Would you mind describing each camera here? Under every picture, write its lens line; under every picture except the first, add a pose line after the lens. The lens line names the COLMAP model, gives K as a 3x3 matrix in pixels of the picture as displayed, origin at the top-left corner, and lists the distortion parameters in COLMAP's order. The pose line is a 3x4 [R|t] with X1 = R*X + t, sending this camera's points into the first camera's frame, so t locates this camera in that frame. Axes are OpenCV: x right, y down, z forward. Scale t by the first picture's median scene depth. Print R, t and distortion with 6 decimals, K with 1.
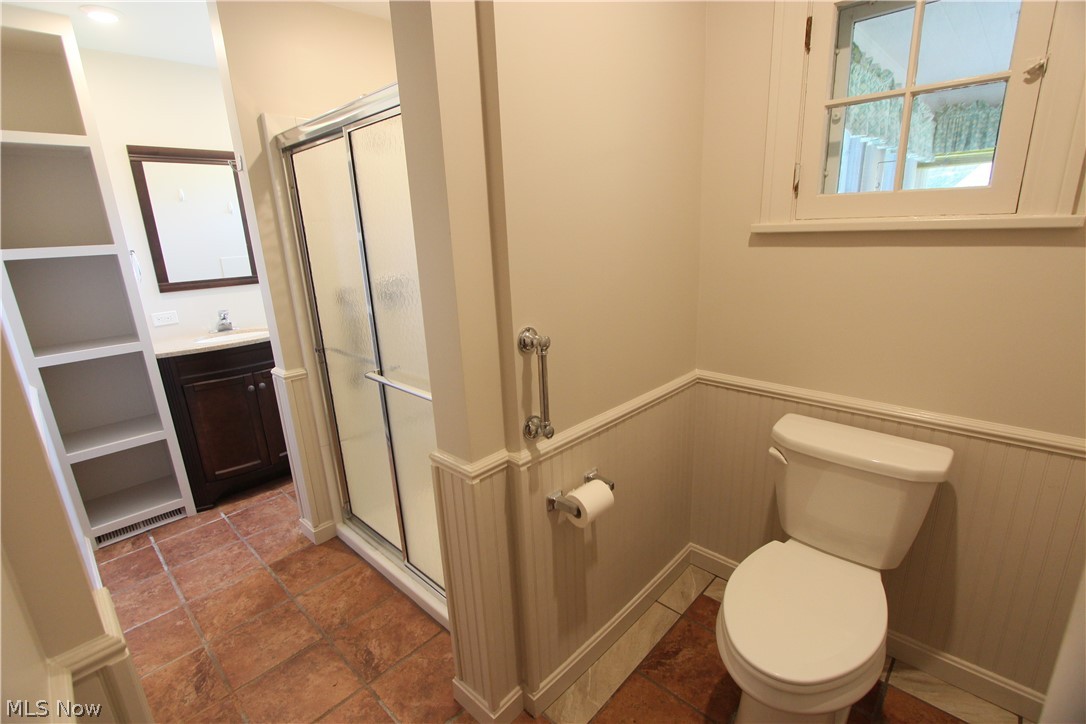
lens RADIAL K [[497.8, 0, 540.7], [0, 497.8, 359.5], [0, 0, 1]] dist [-0.007086, 0.000476]
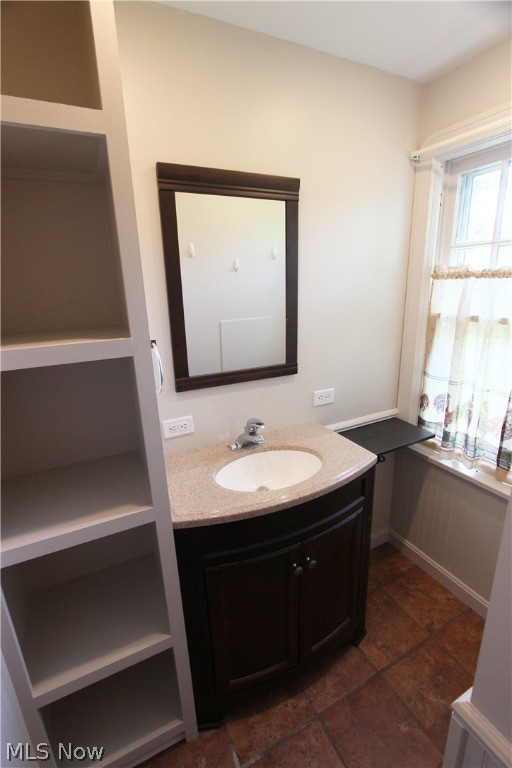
lens RADIAL K [[352.1, 0, 259.6], [0, 352.1, 385.3], [0, 0, 1]] dist [-0.007086, 0.000476]
pose [[0.945677, 0.108735, -0.306386, -0.543604], [-0.098937, 0.993965, 0.047379, -0.188049], [0.309689, -0.014493, 0.950728, 0.611003]]
